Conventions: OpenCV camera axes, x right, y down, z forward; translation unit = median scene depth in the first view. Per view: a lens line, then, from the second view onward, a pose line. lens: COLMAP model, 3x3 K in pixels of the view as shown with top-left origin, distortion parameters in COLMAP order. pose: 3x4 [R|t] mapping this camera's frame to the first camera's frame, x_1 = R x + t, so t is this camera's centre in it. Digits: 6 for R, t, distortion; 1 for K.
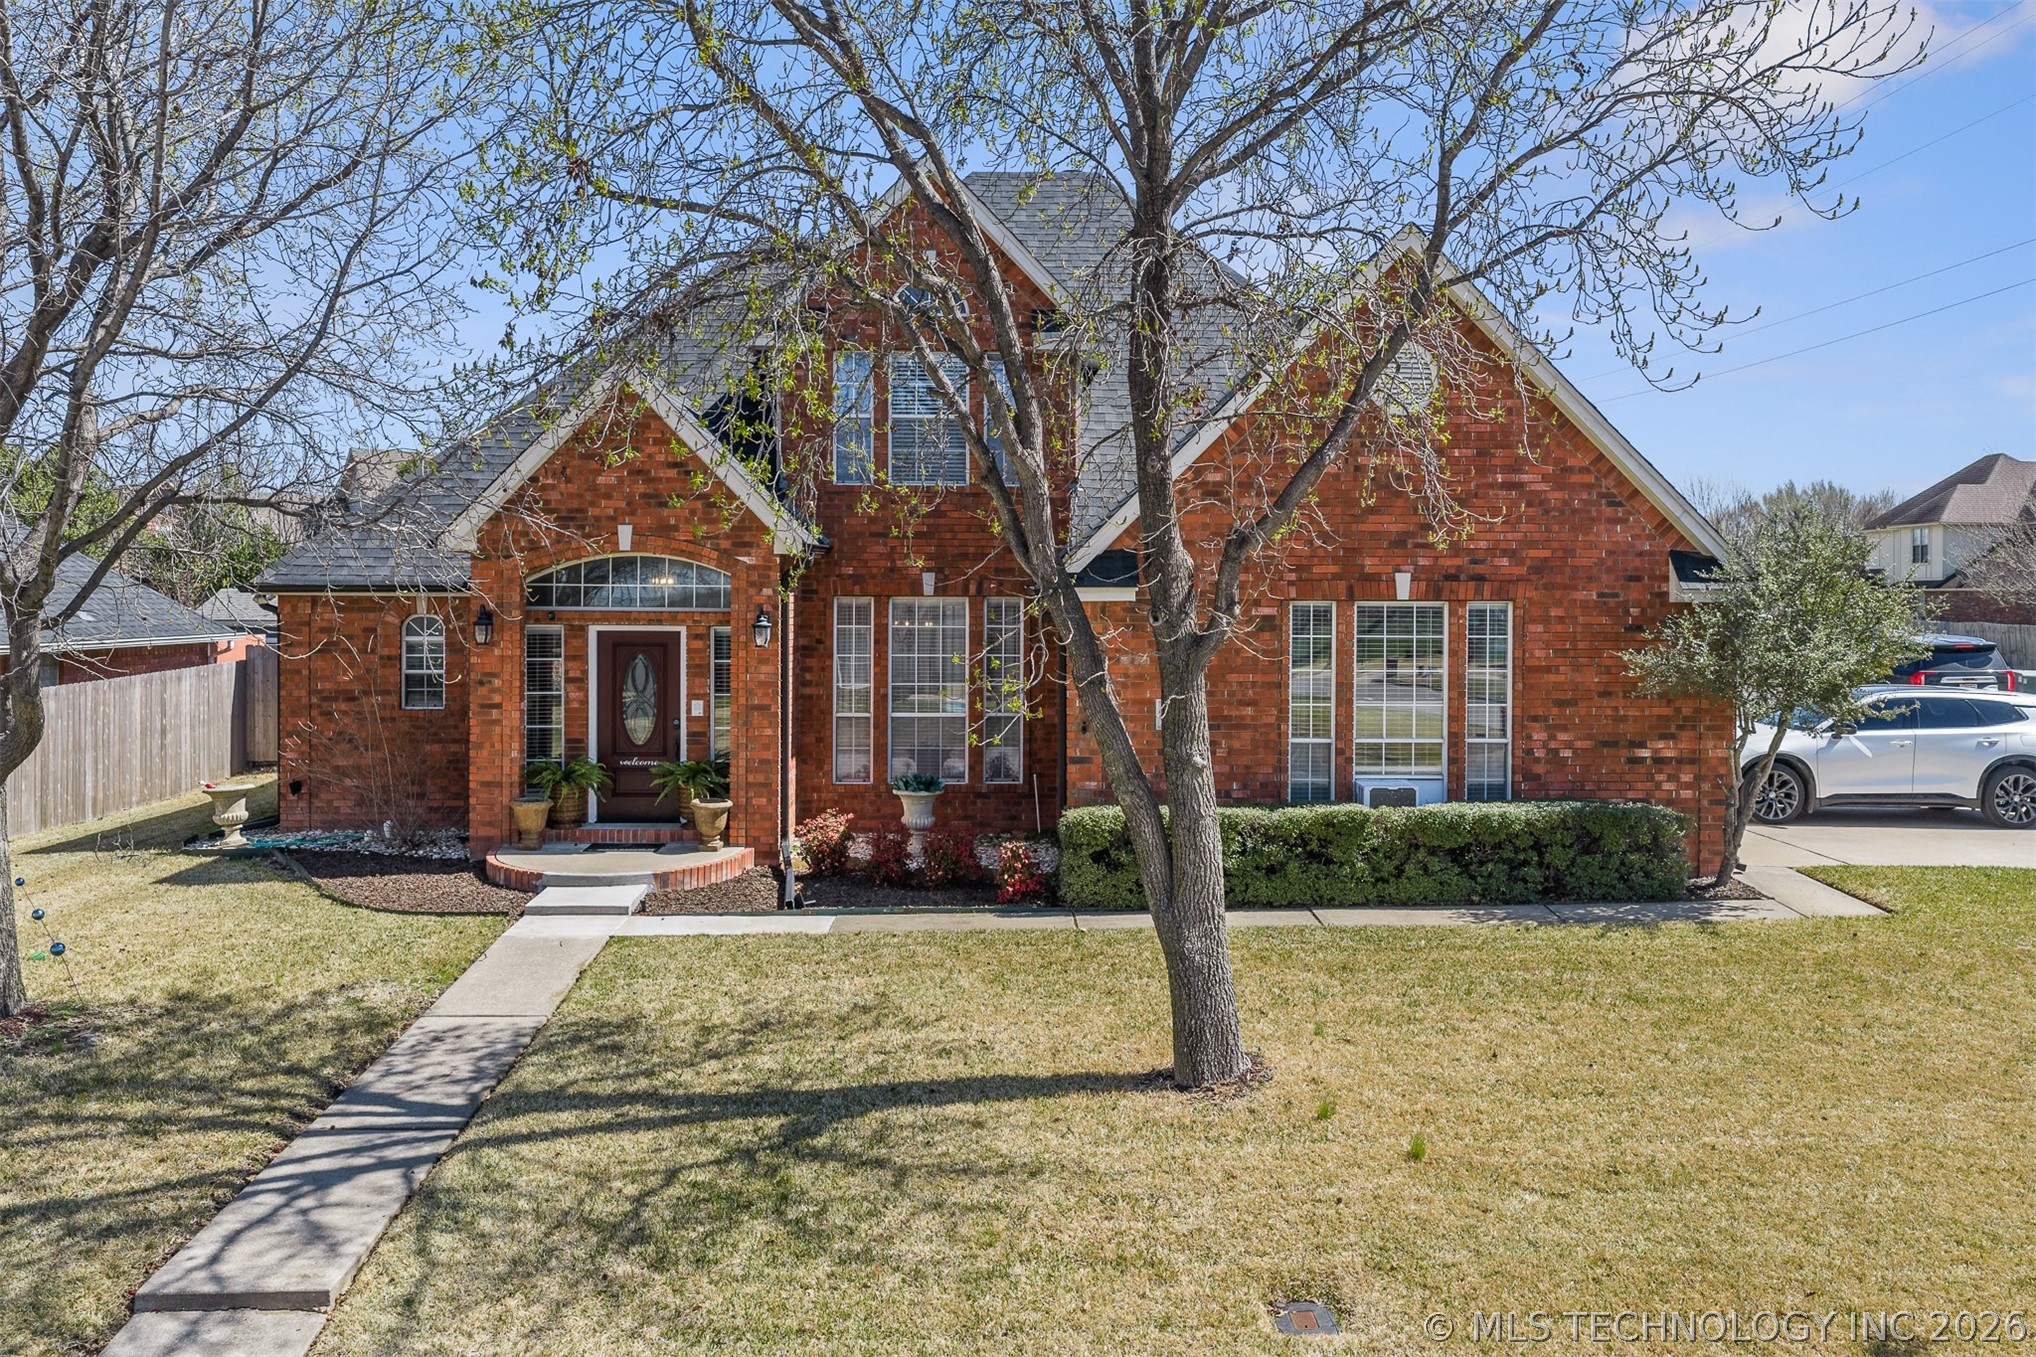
lens RADIAL K [[1691.4, 0, 1014.4], [0, 1691.4, 631.5], [0, 0, 1]] dist [0.008938, -0.020305]
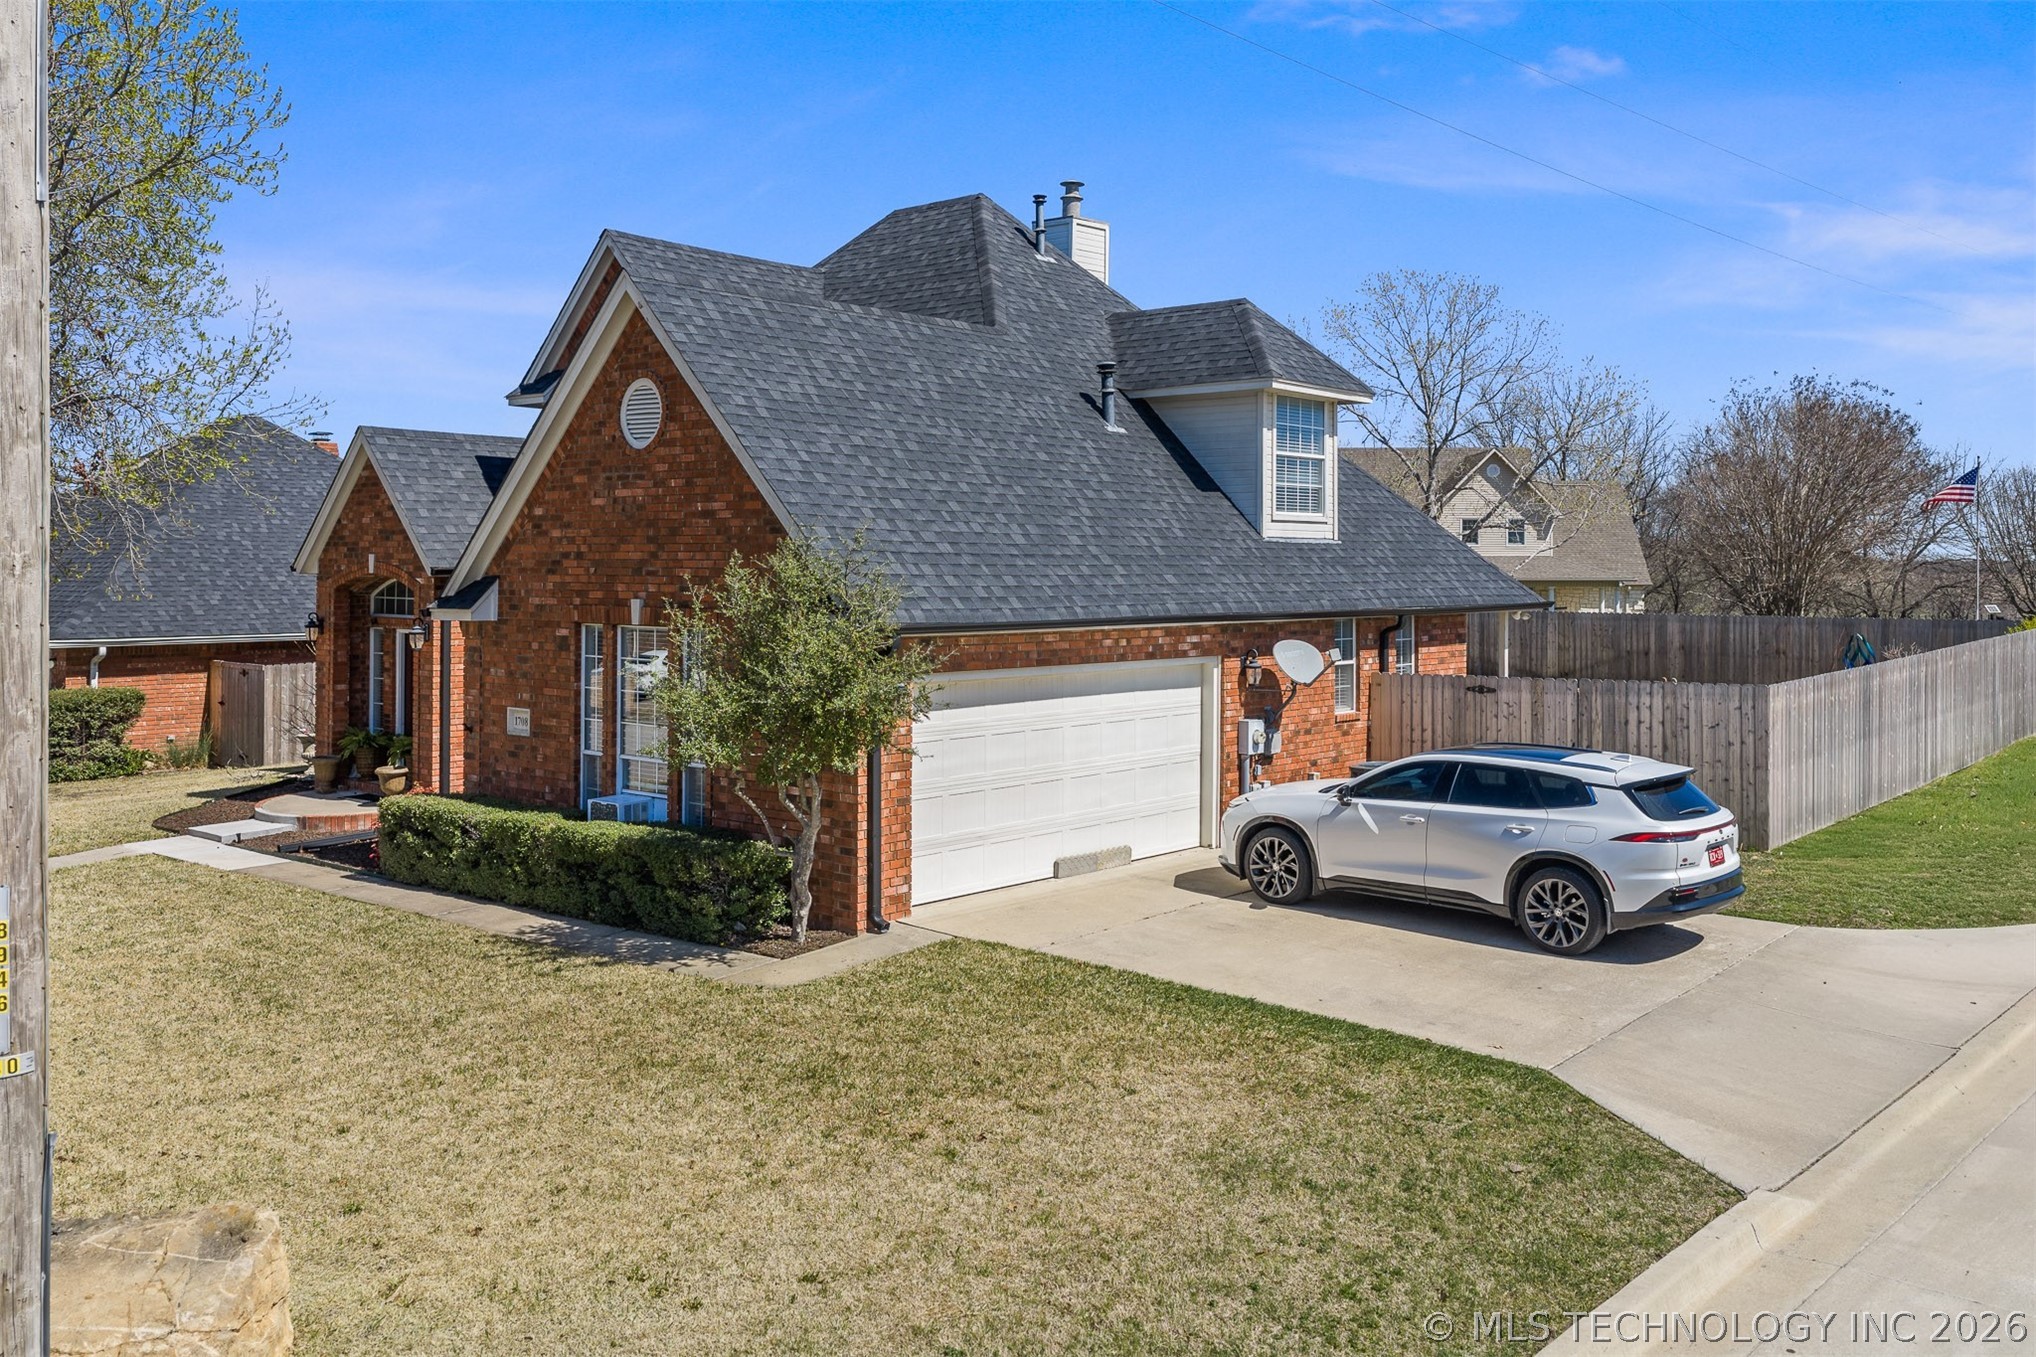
lens RADIAL K [[1671.2, 0, 1018.4], [0, 1671.2, 553.8], [0, 0, 1]] dist [0.008207, -0.001178]
pose [[0.747603, -0.005716, -0.664121, 1.095535], [-0.014648, 0.999578, -0.025092, -0.040141], [0.663985, 0.028487, 0.747203, 0.380887]]
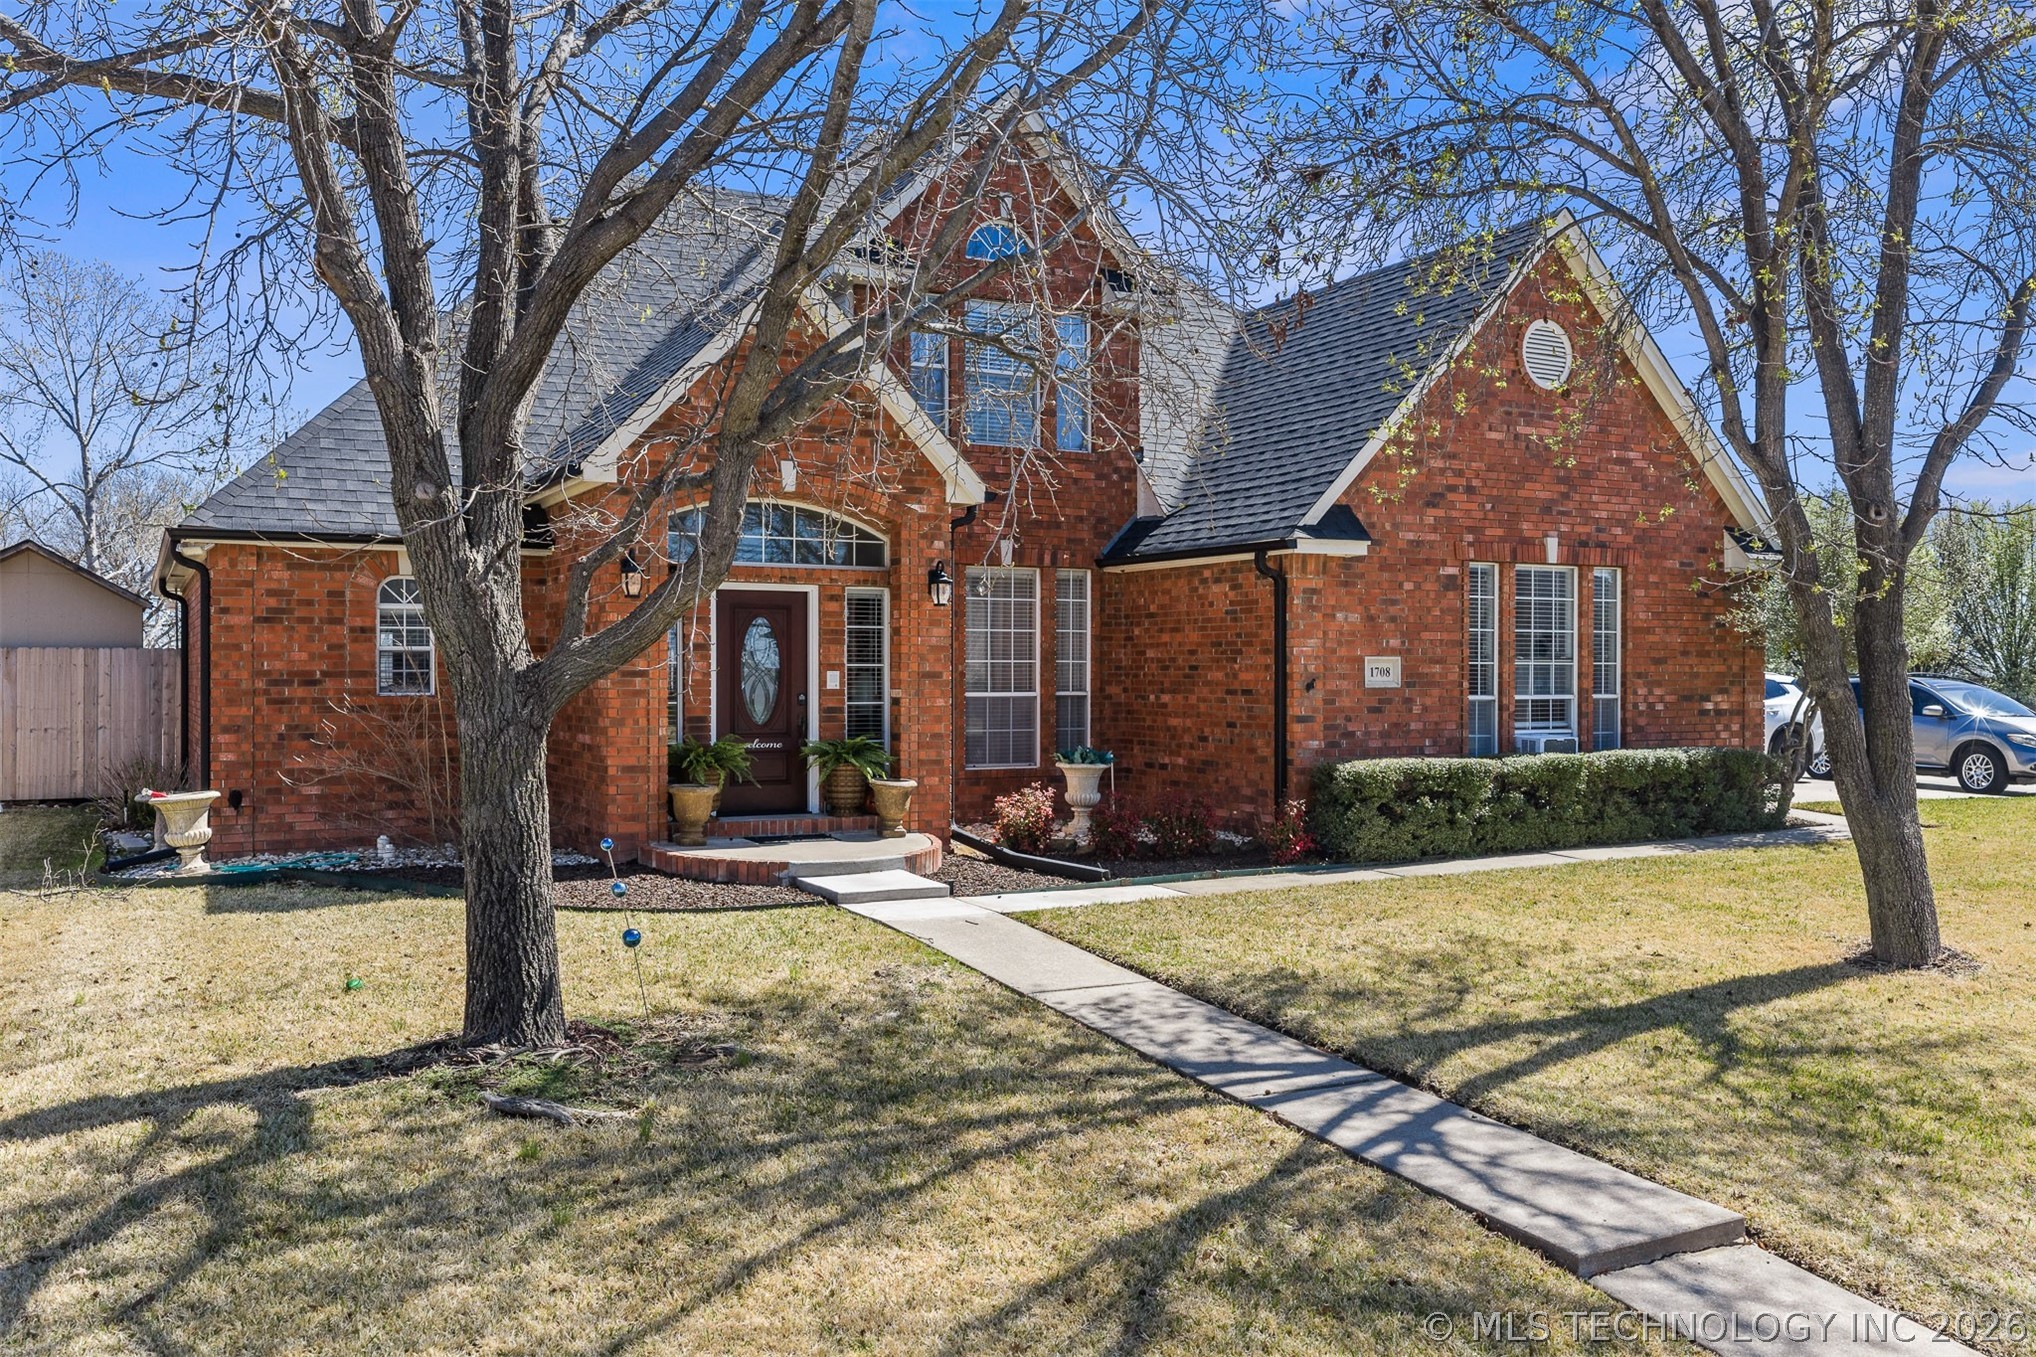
lens RADIAL K [[1678.6, 0, 1018.0], [0, 1678.6, 678.5], [0, 0, 1]] dist [0.006967, -0.004681]
pose [[0.896962, -0.004827, 0.442082, -0.536283], [0.012732, 0.999808, -0.014917, 0.065017], [-0.441925, 0.019008, 0.896851, 0.204457]]
